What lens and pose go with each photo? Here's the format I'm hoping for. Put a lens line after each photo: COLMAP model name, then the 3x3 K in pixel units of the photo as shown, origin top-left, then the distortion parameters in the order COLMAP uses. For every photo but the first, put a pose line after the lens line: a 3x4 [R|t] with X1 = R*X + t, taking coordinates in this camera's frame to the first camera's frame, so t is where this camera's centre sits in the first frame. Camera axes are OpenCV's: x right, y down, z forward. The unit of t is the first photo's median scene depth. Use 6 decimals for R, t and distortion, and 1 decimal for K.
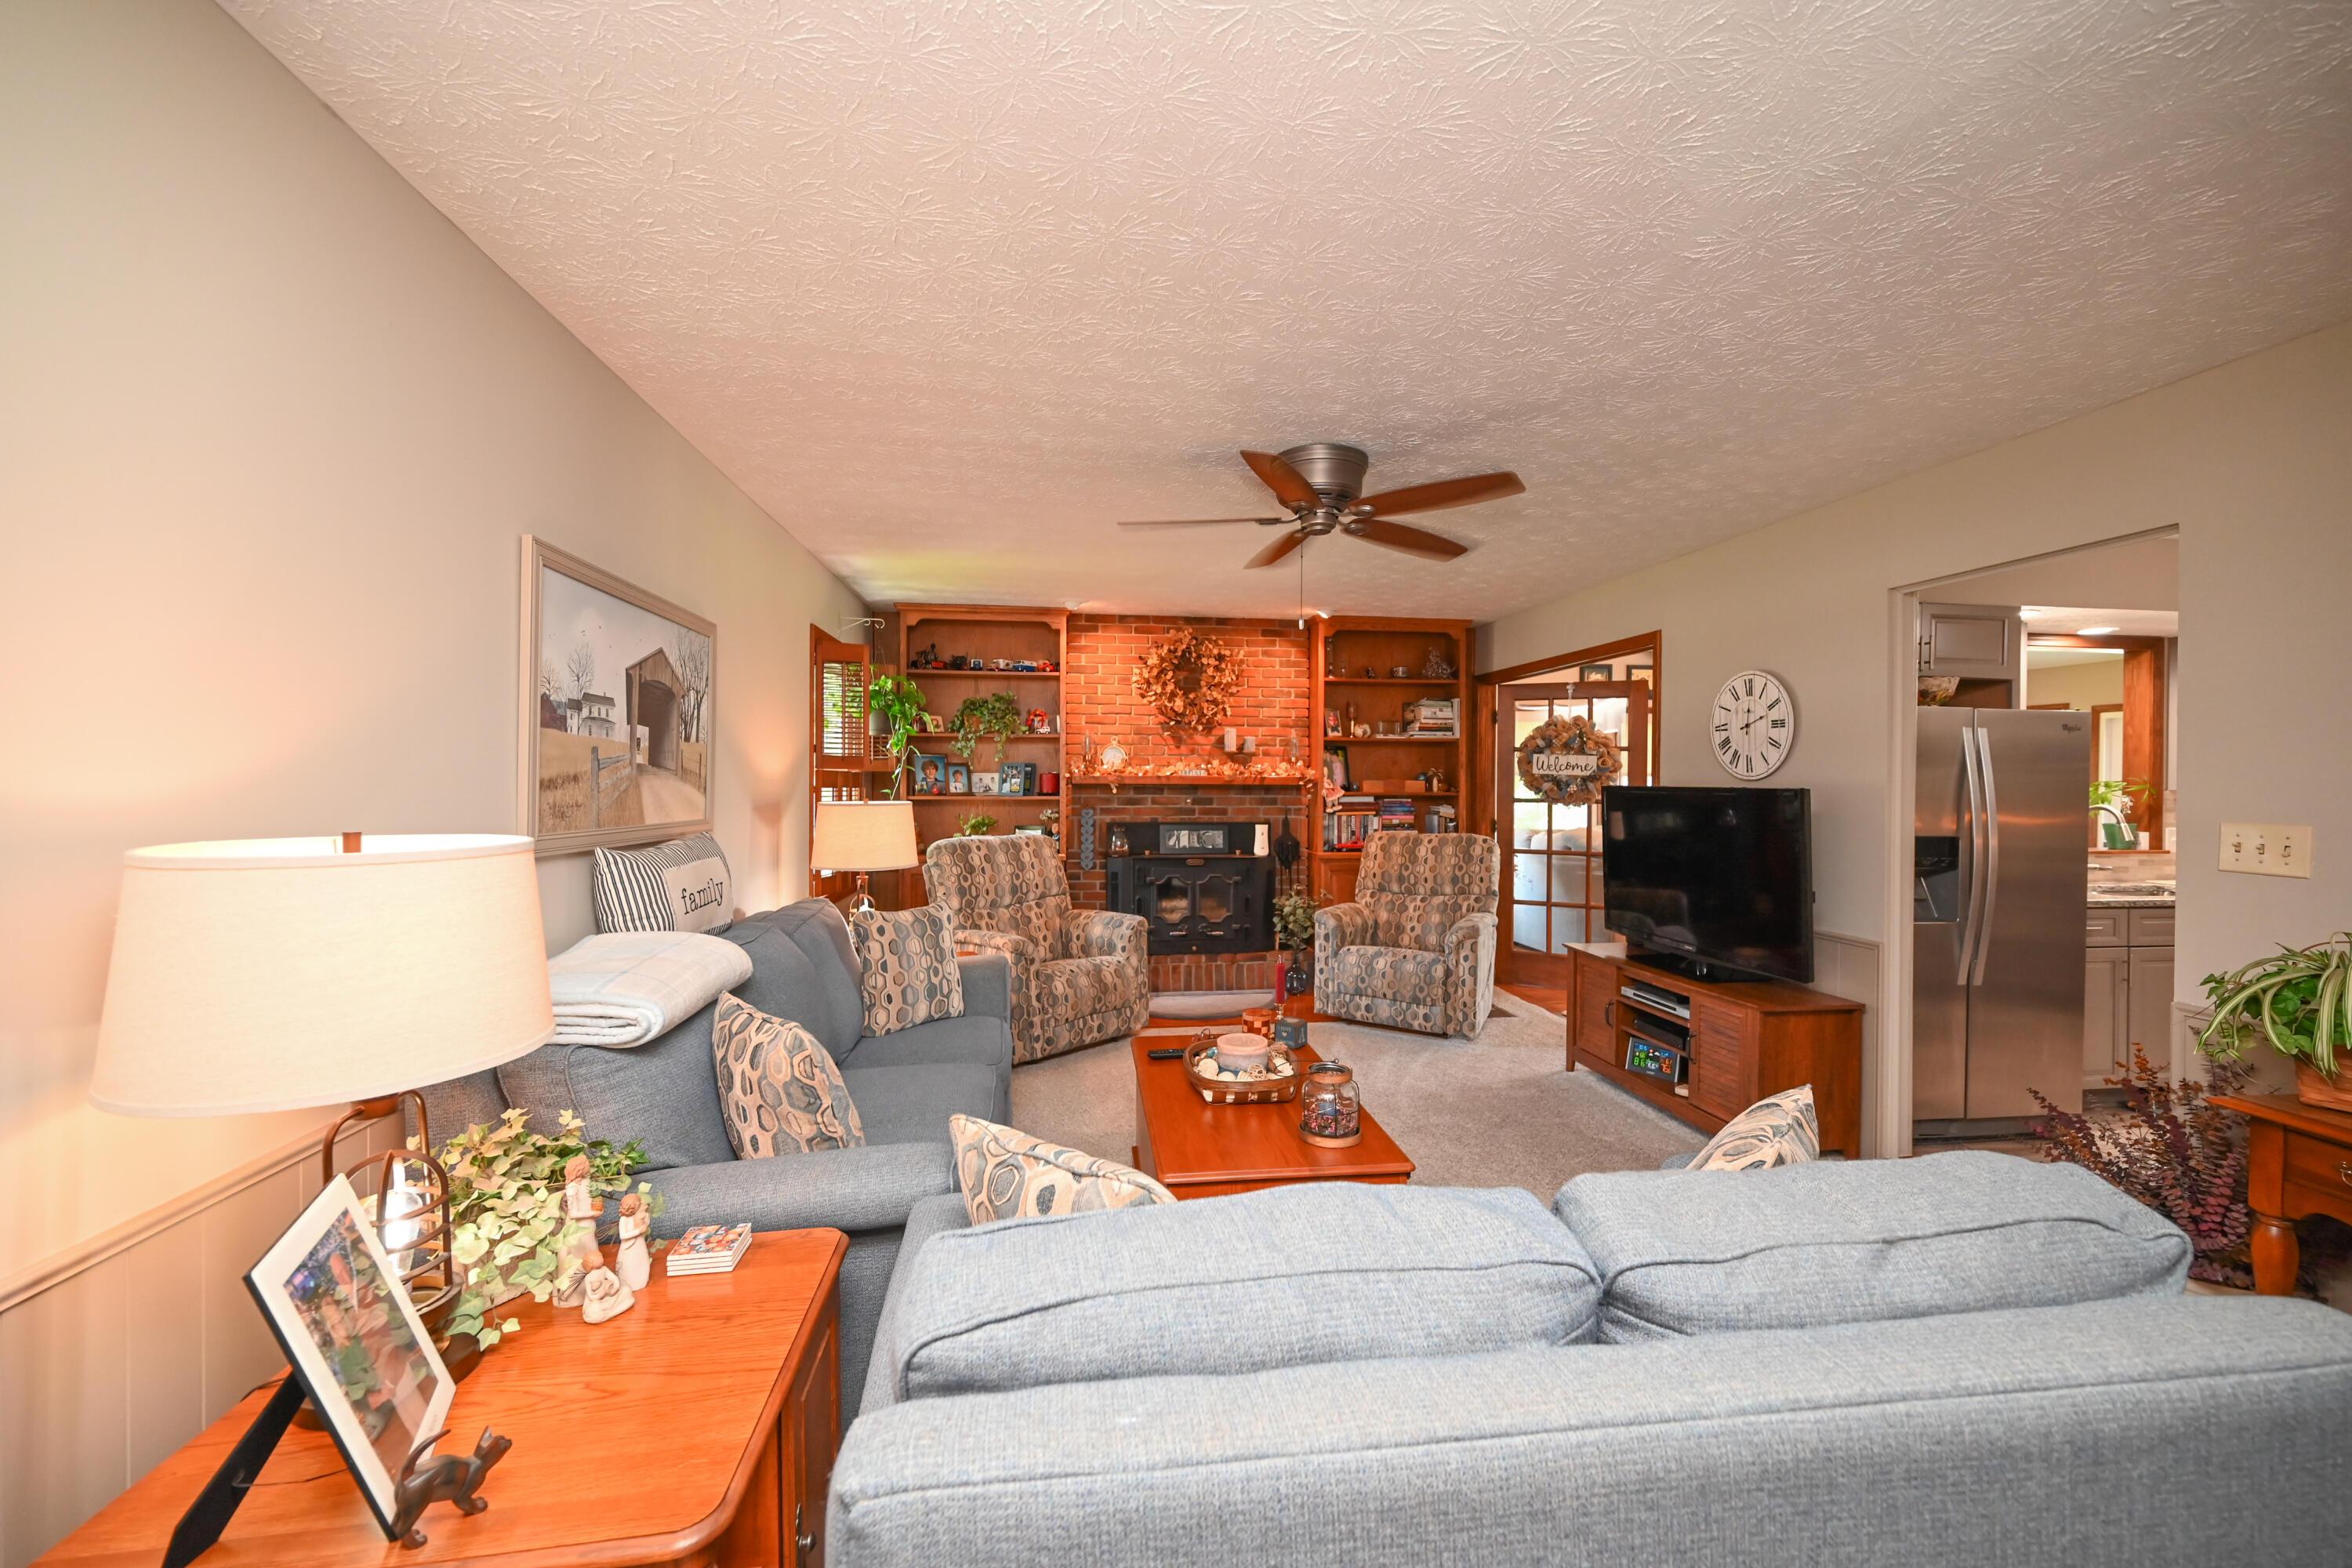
lens RADIAL K [[916.4, 0, 1173.4], [0, 916.4, 786.1], [0, 0, 1]] dist [-0.003062, -0.000155]
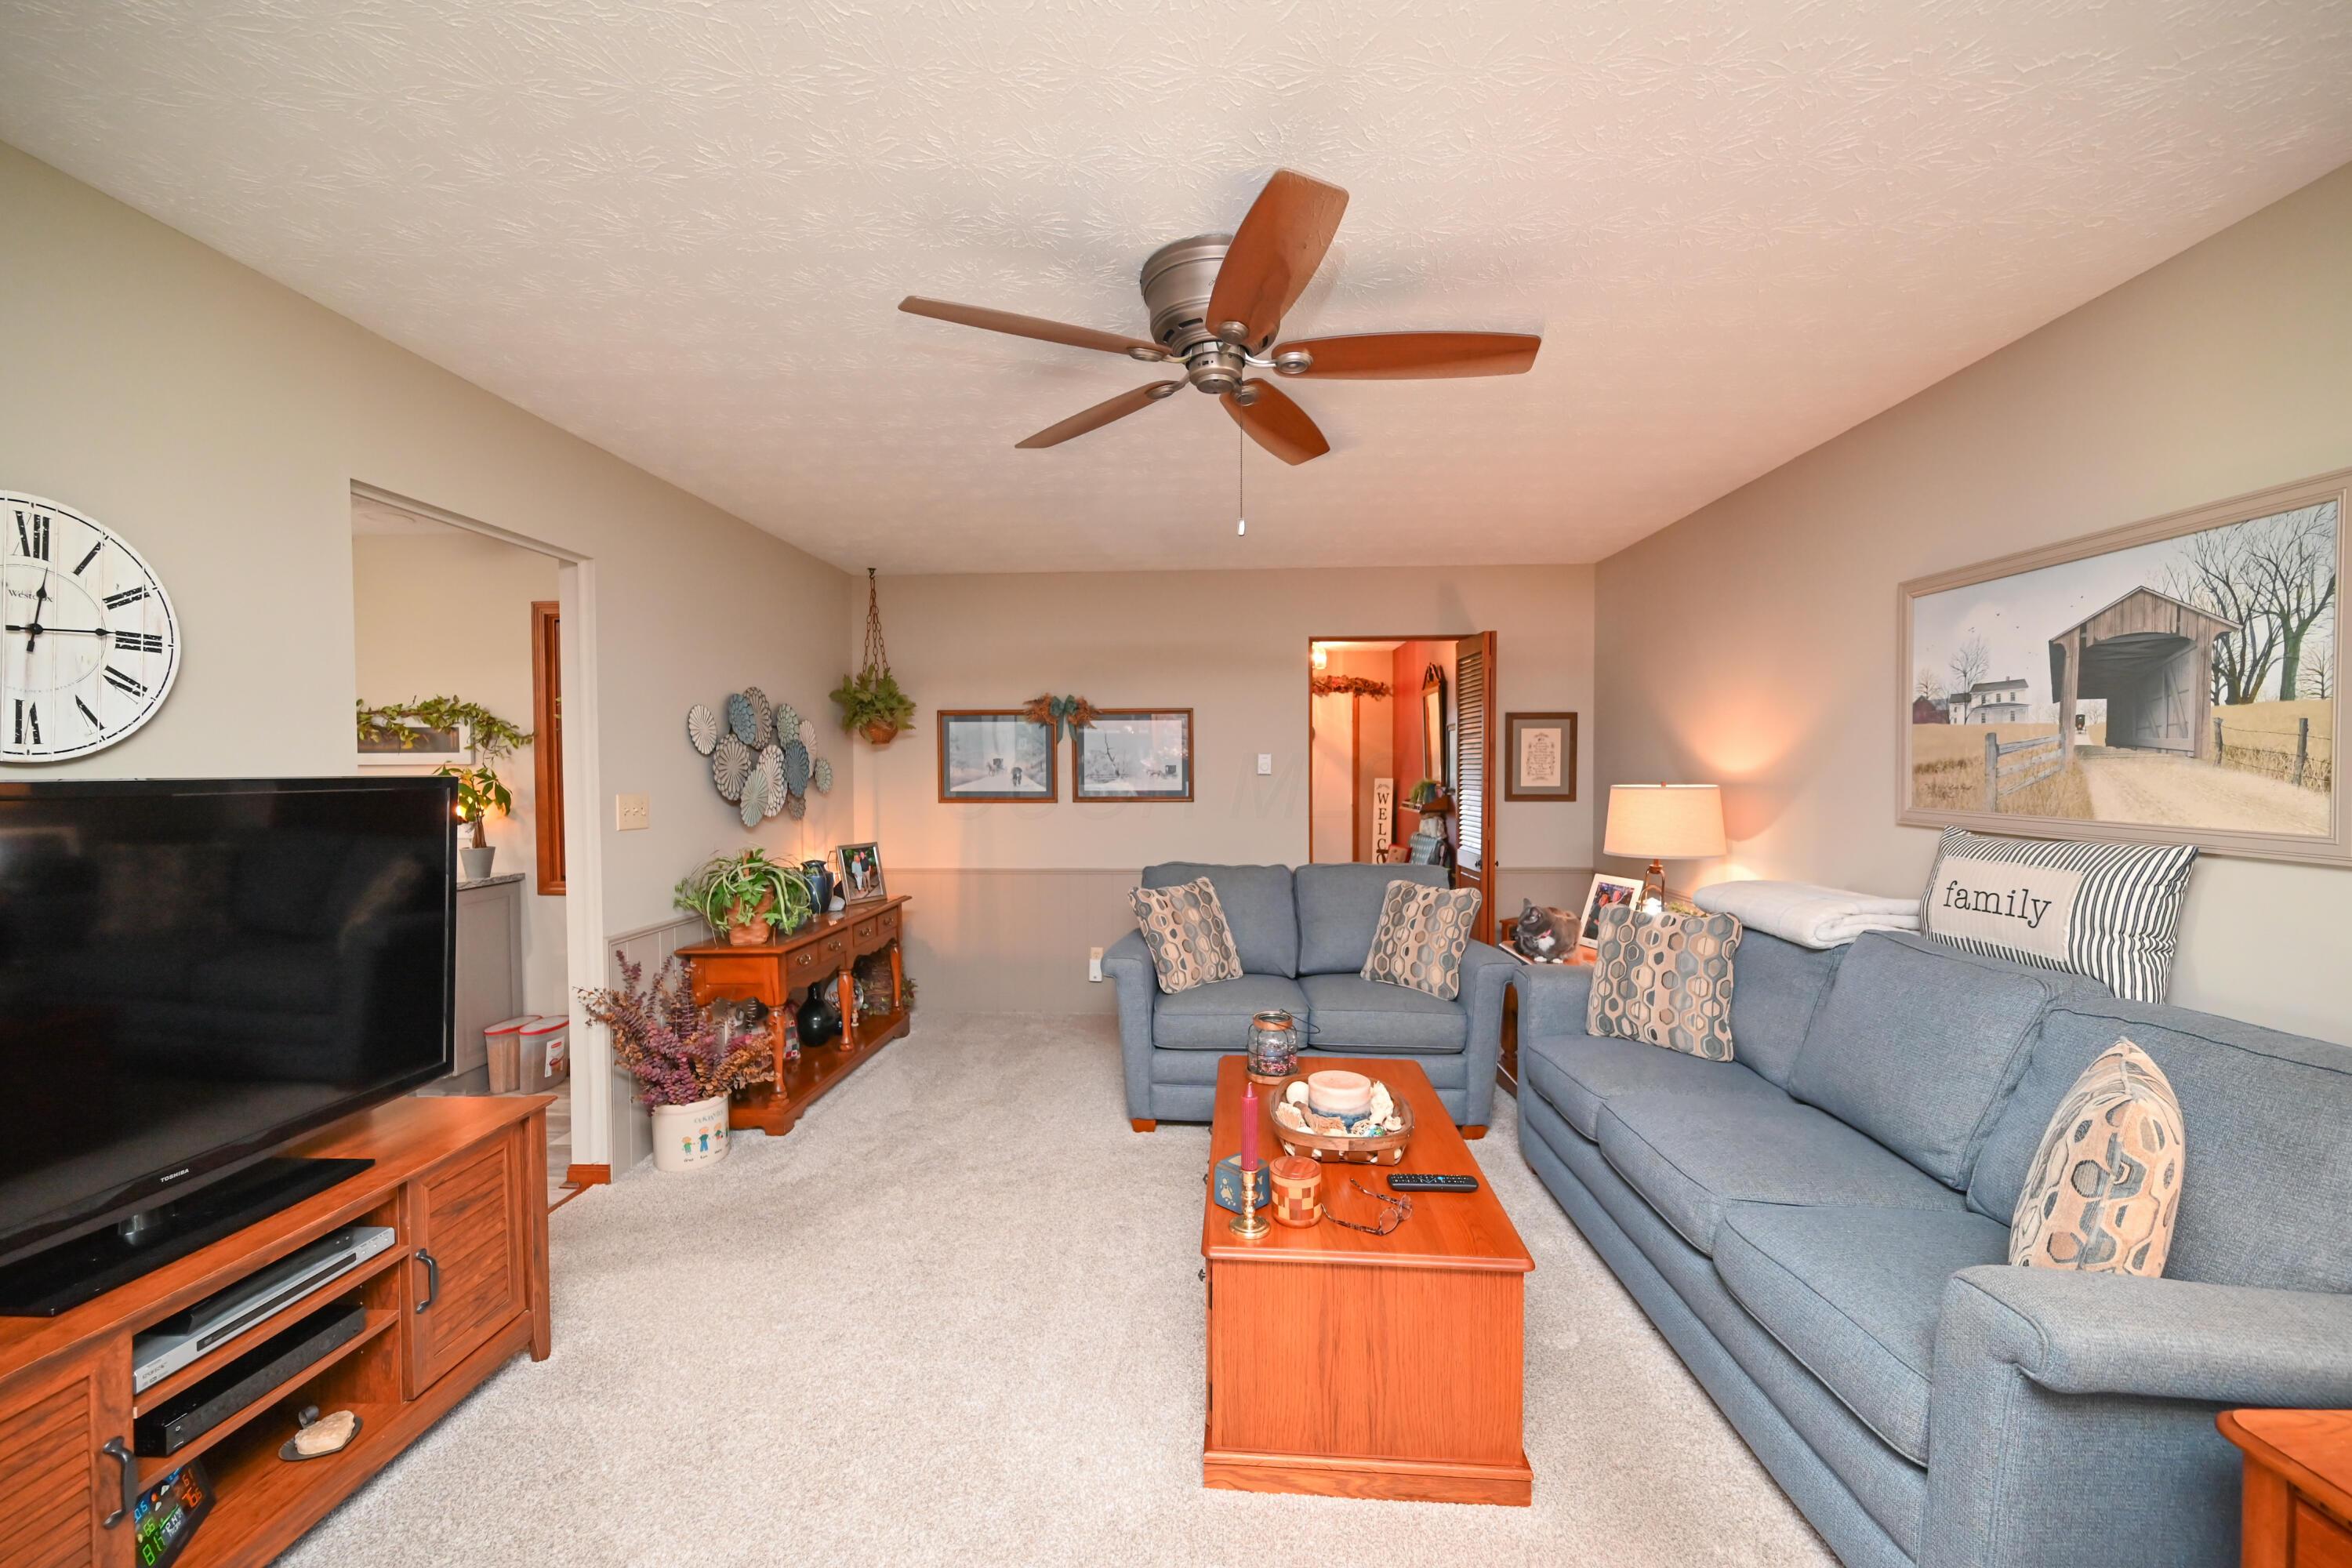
lens RADIAL K [[916.4, 0, 1173.9], [0, 916.4, 786.6], [0, 0, 1]] dist [-0.003062, -0.000155]
pose [[-0.983887, -0.005486, 0.178706, 0.036783], [-0.000109, 0.999547, 0.030083, -0.005440], [-0.178790, 0.029579, -0.983443, 0.884699]]
